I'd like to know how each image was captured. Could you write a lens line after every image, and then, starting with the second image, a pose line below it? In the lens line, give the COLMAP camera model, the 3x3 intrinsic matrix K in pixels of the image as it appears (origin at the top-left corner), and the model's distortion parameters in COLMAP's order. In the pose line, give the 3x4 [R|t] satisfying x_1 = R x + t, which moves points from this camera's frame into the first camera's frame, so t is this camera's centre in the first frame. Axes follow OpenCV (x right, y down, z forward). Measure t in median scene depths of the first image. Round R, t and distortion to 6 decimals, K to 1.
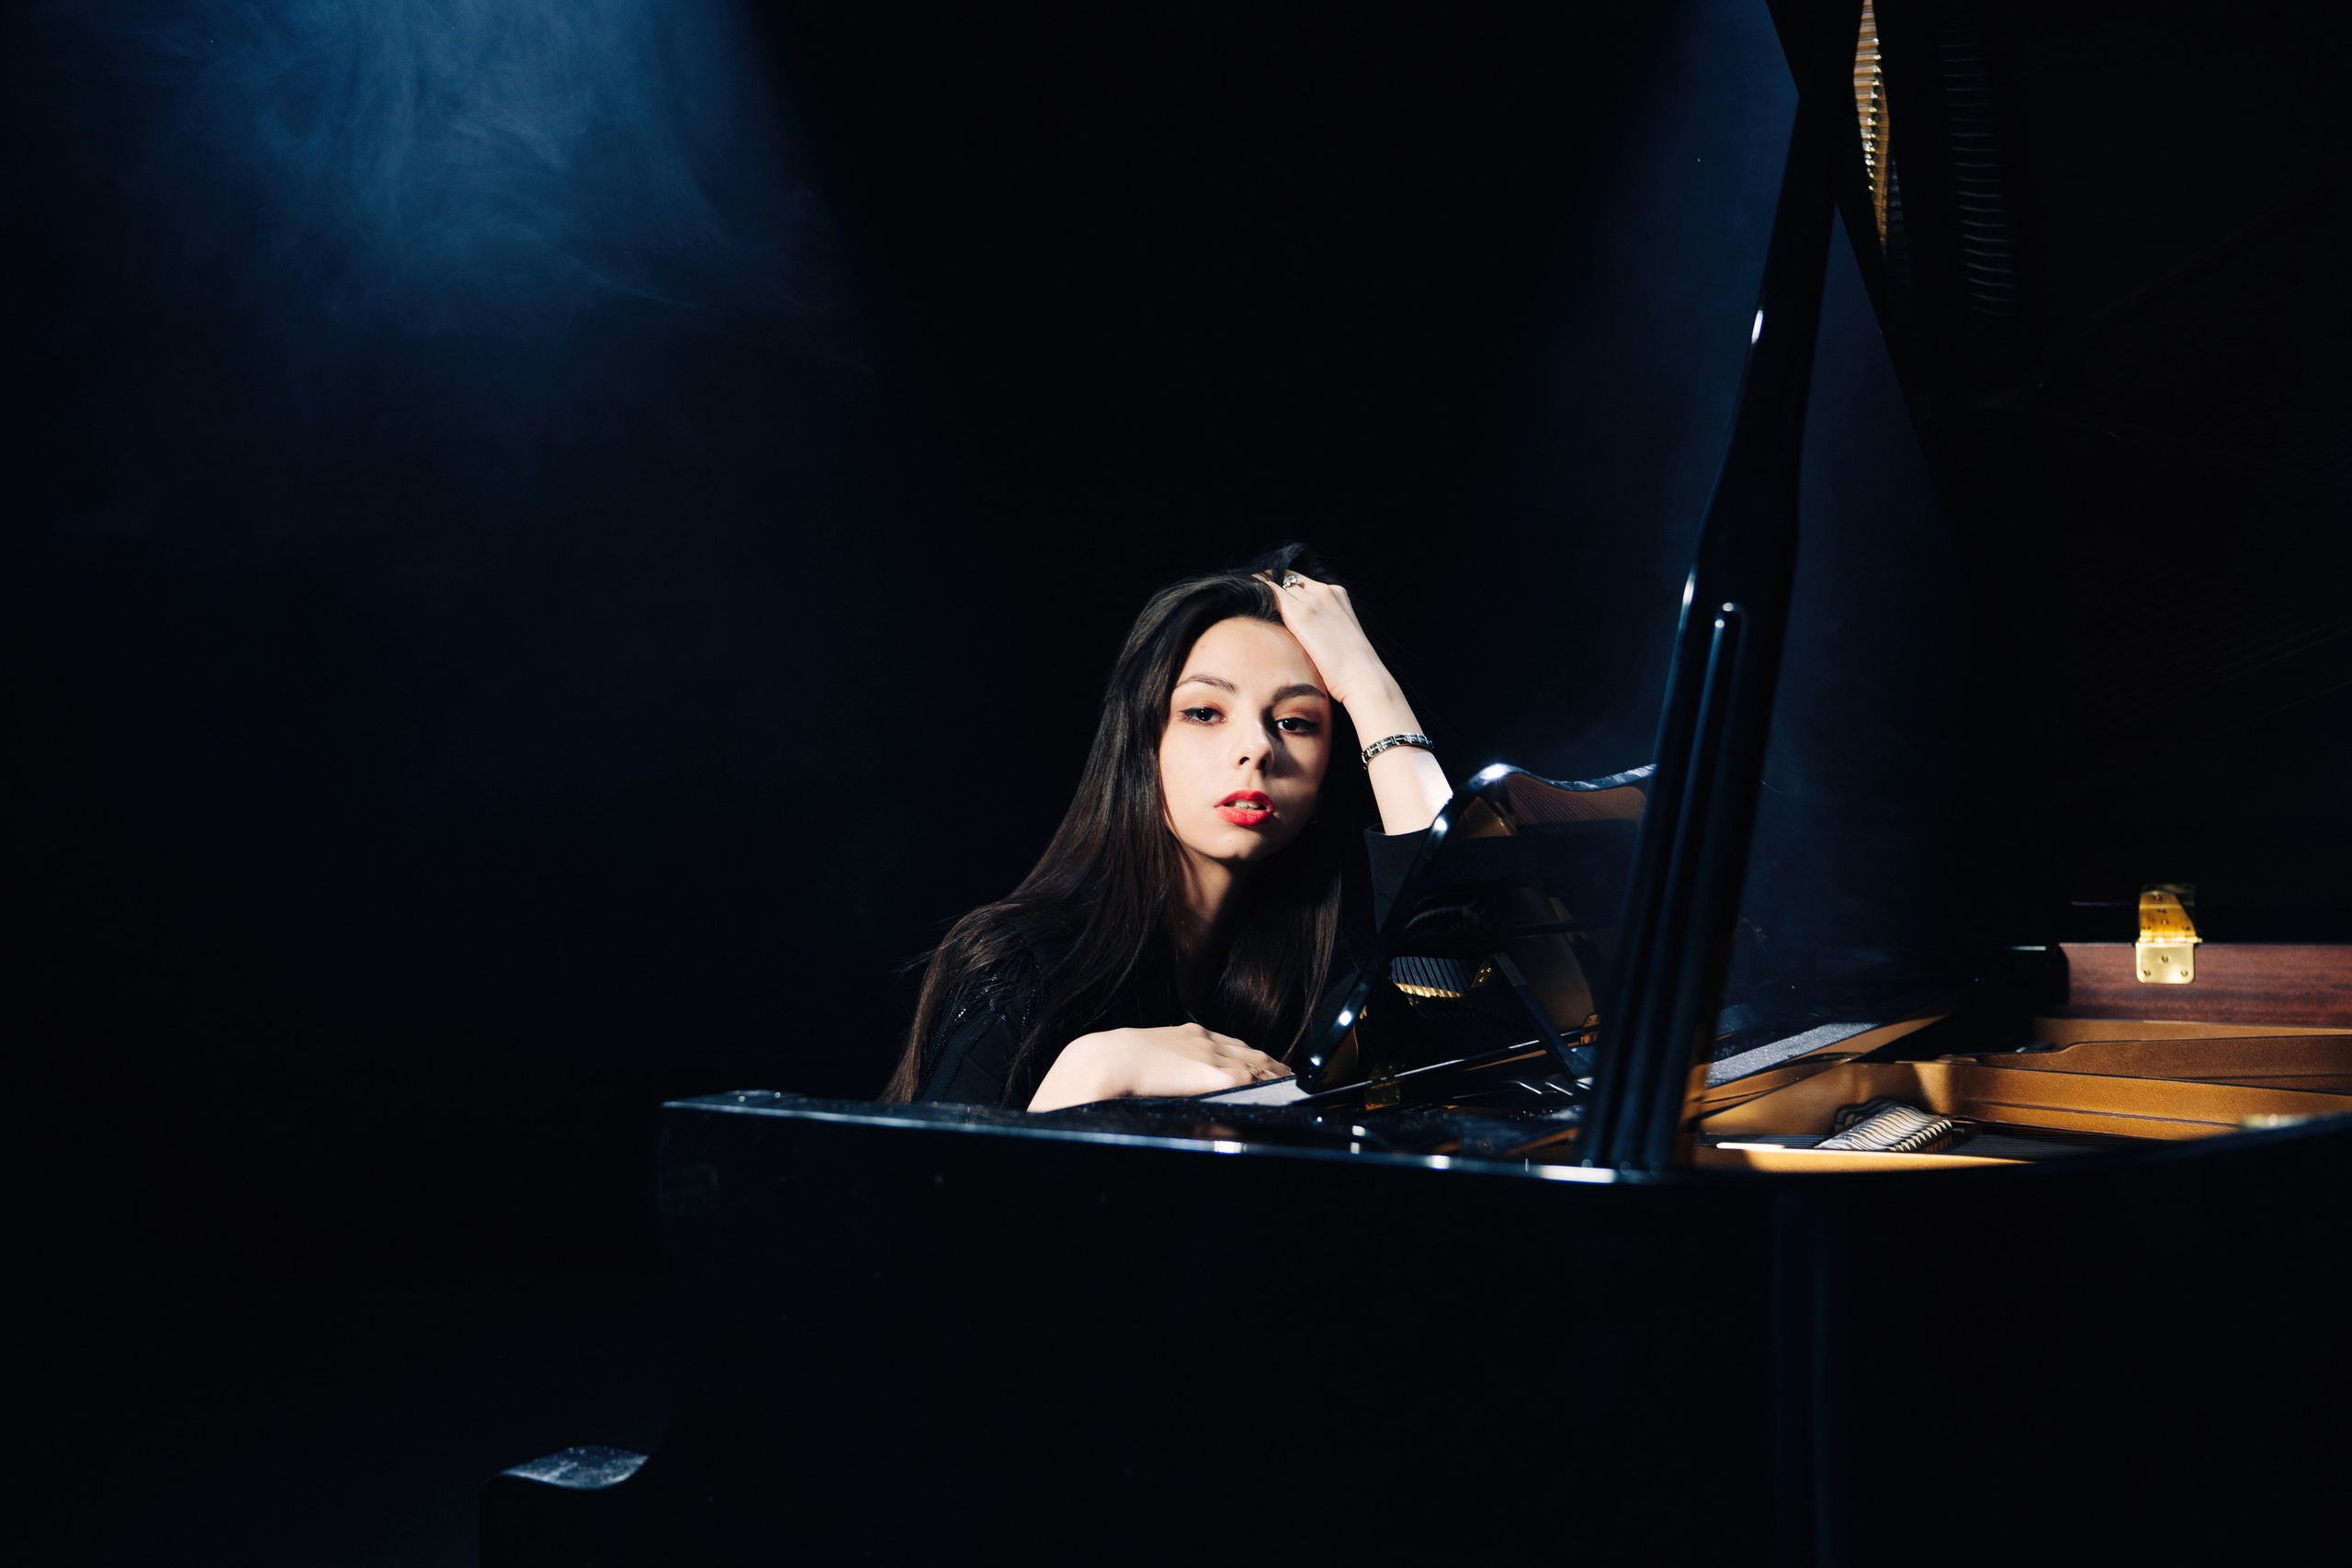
lens RADIAL K [[1931.7, 0, 1176.0], [0, 1931.7, 784.0], [0, 0, 1]] dist [-0.102613, 0.105189]
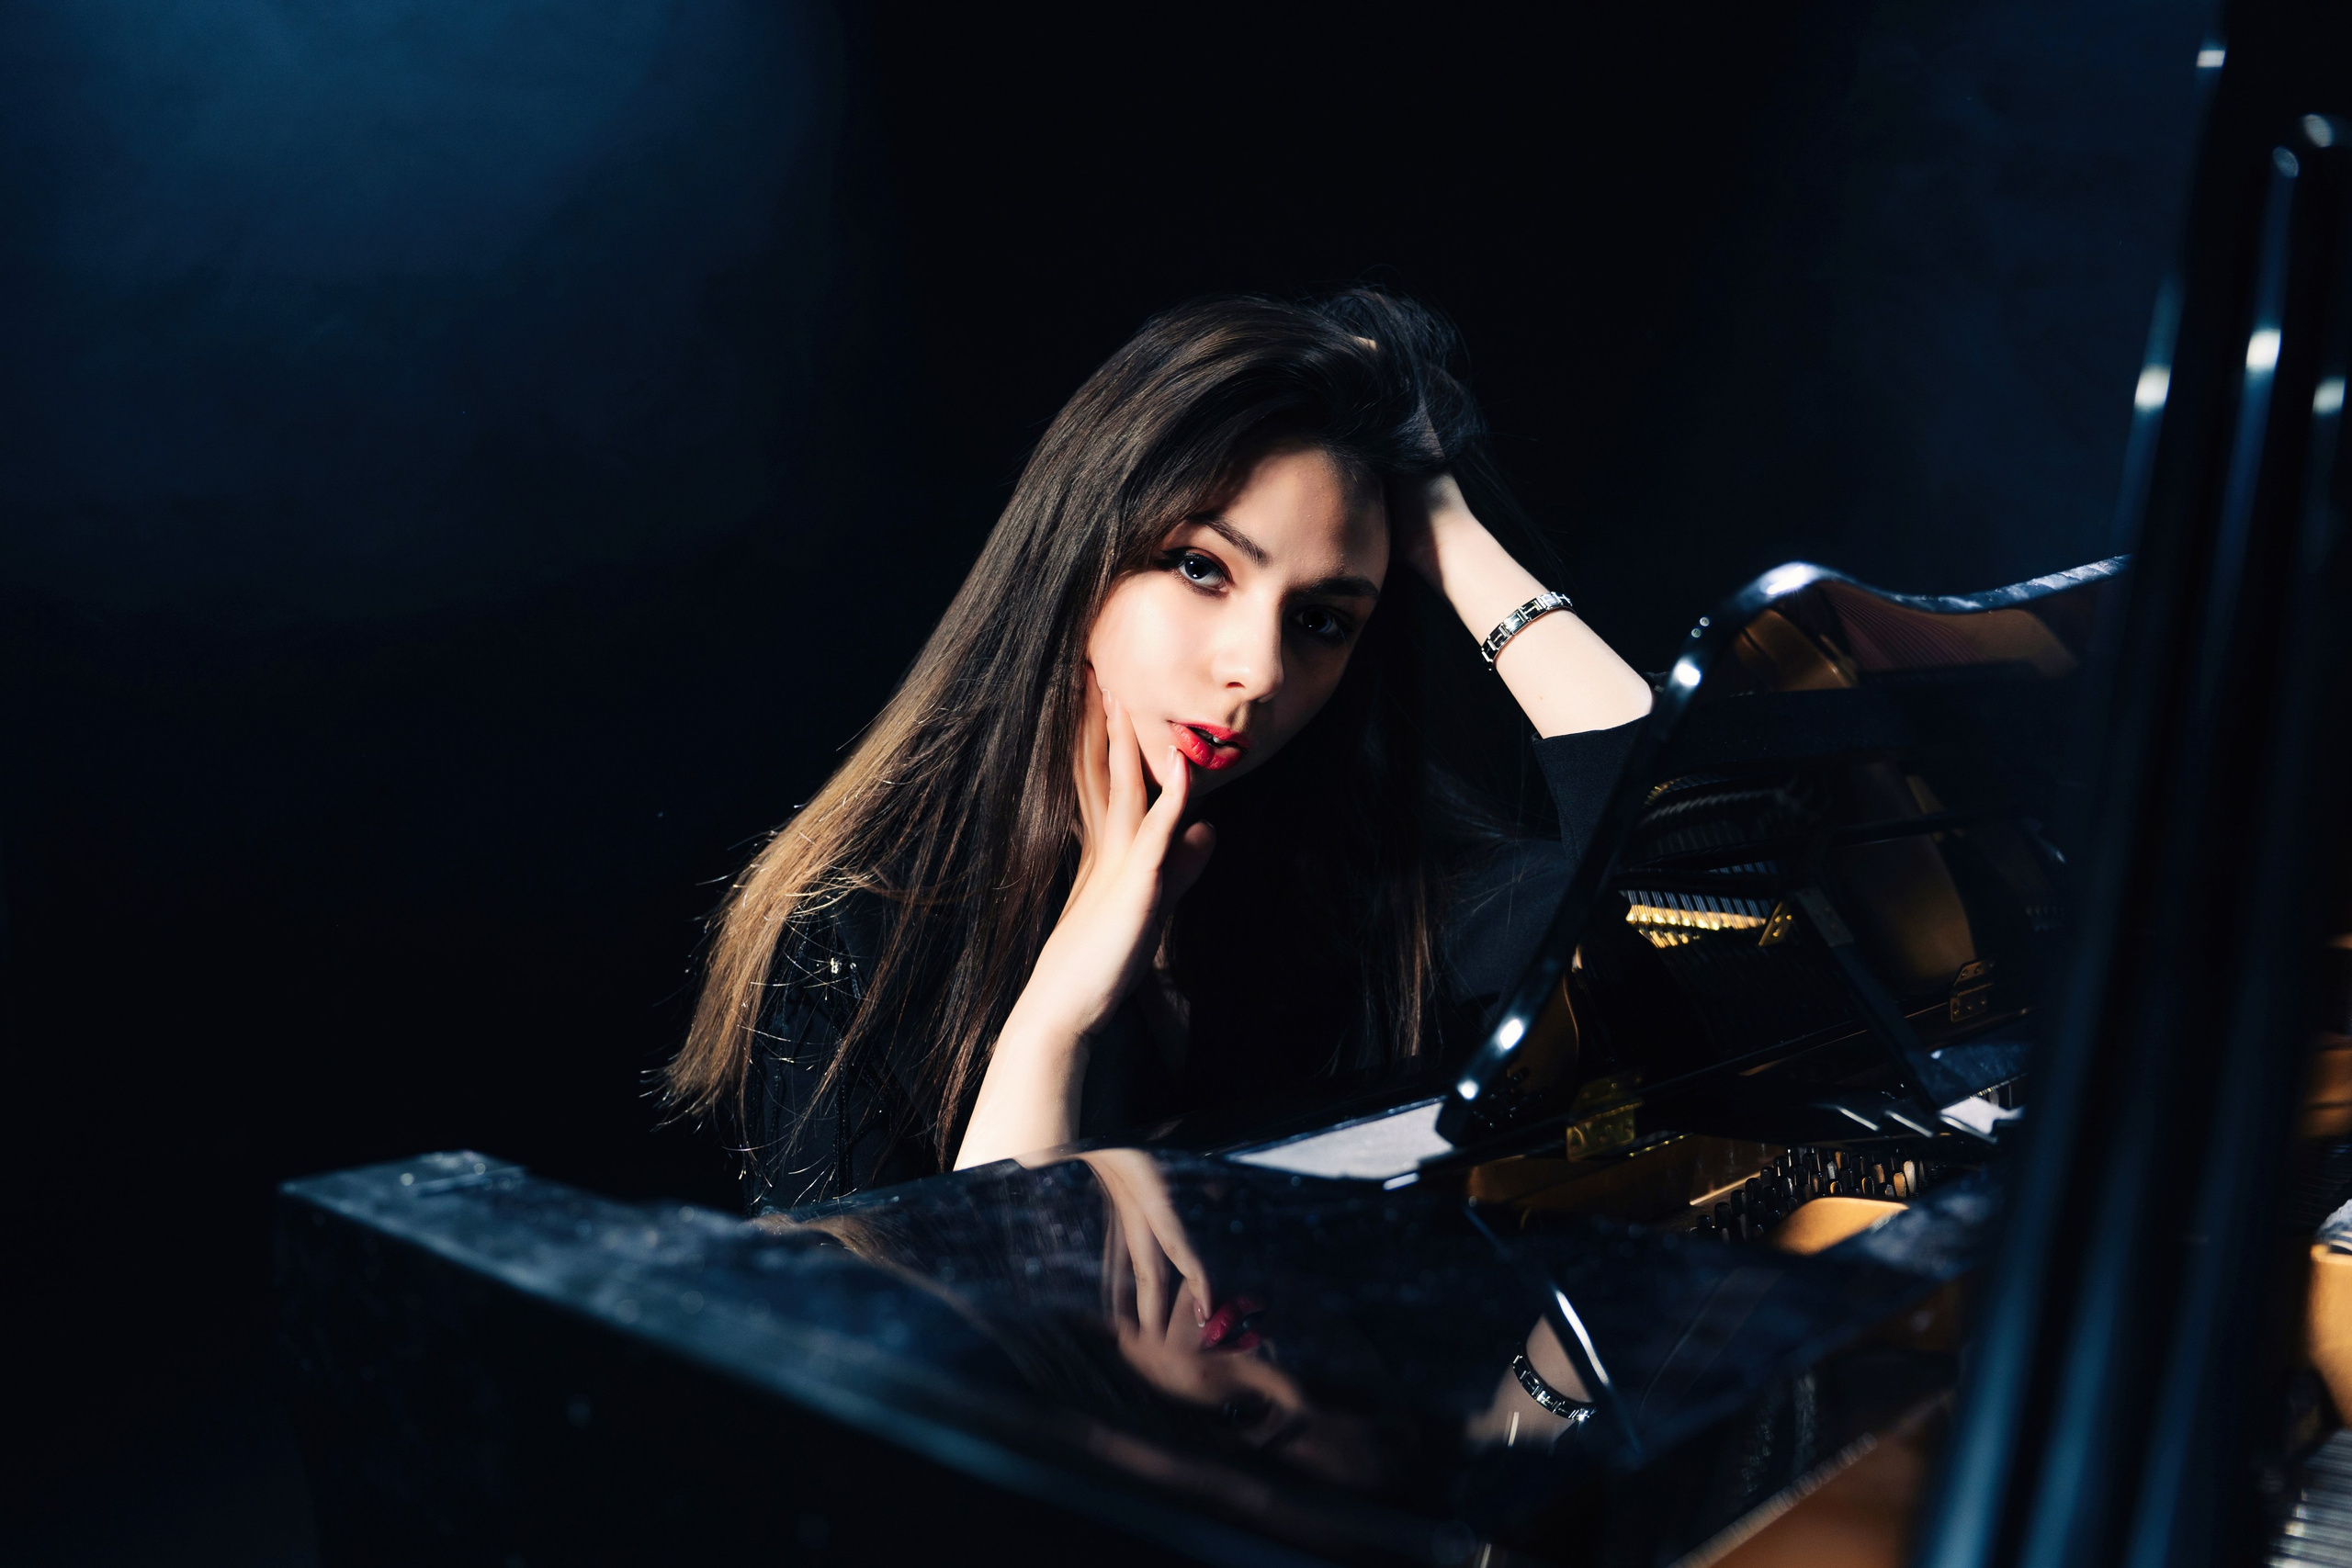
lens RADIAL K [[1979.7, 0, 1176.0], [0, 1979.7, 784.0], [0, 0, 1]] dist [-0.000519, -0.145670]
pose [[0.985049, -0.010380, -0.171963, 0.066846], [0.023019, 0.997163, 0.071671, 0.006004], [0.170731, -0.074558, 0.982493, 0.301848]]
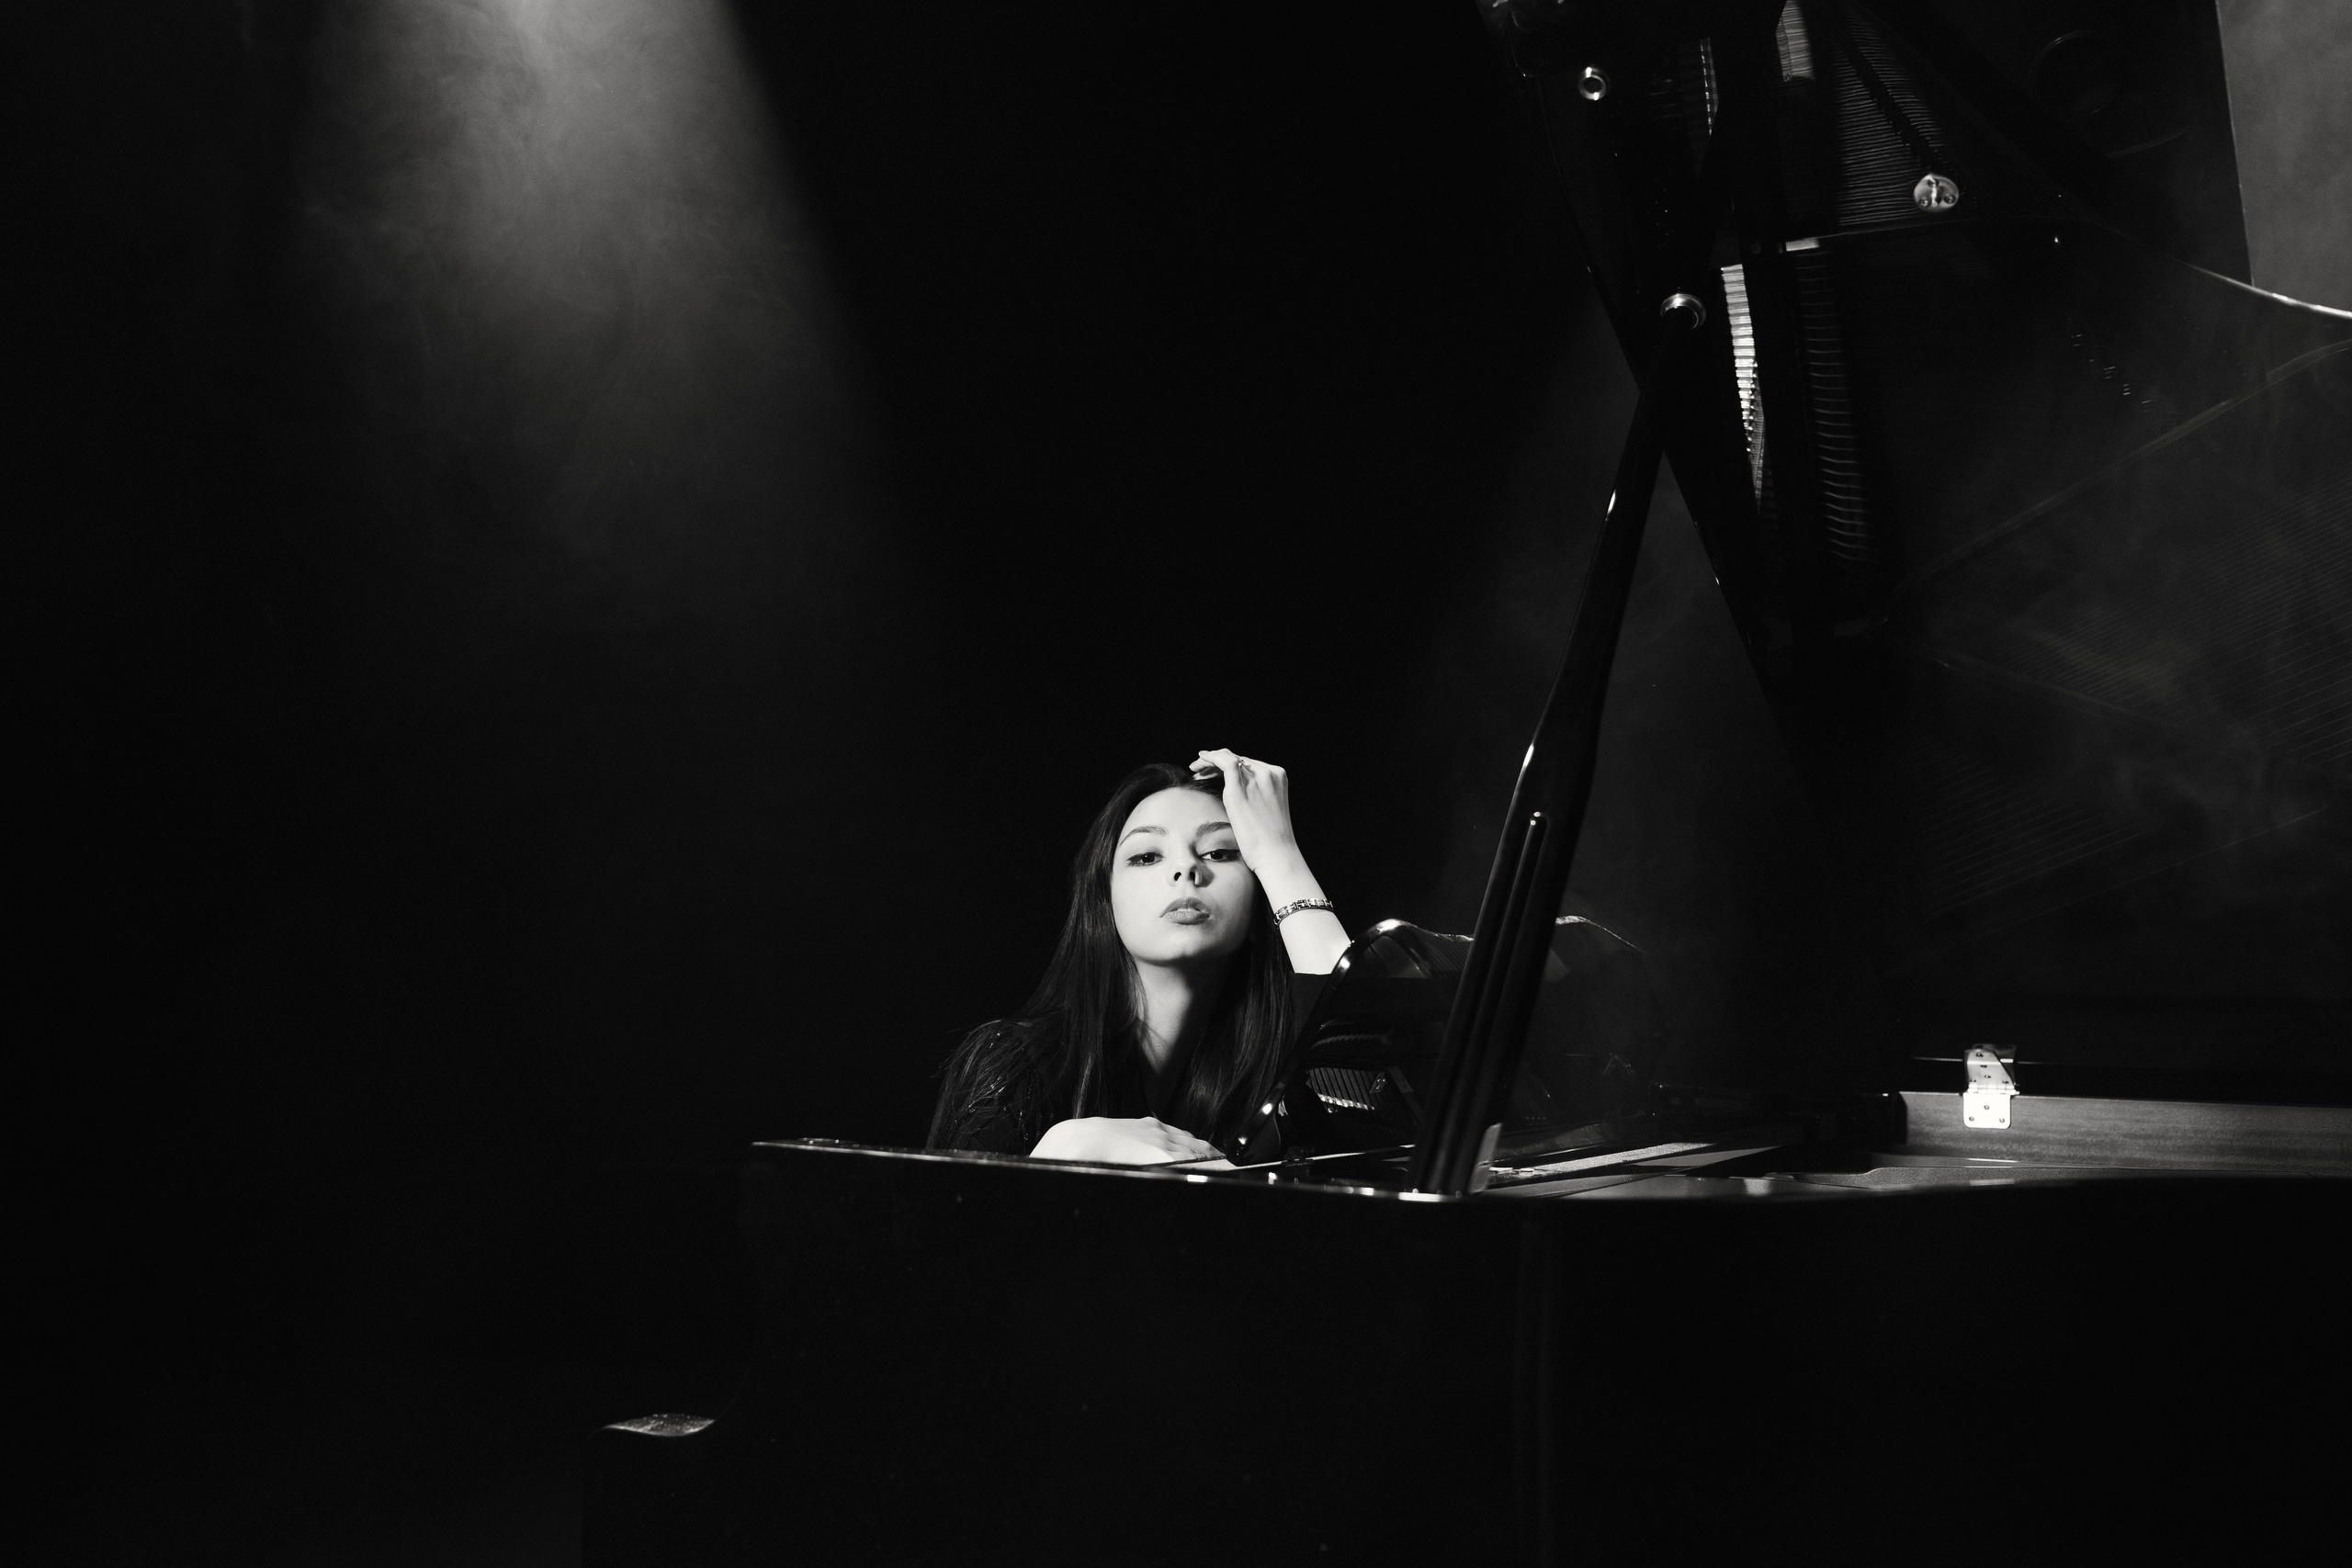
lens RADIAL K [[1931.7, 0, 1176.0], [0, 1931.7, 784.0], [0, 0, 1]] dist [-0.102613, 0.105189]
pose [[0.999023, 0.043716, 0.006445, 0.006730], [-0.043133, 0.996416, -0.072769, 0.000069], [-0.009603, 0.072420, 0.997328, -0.233570]]
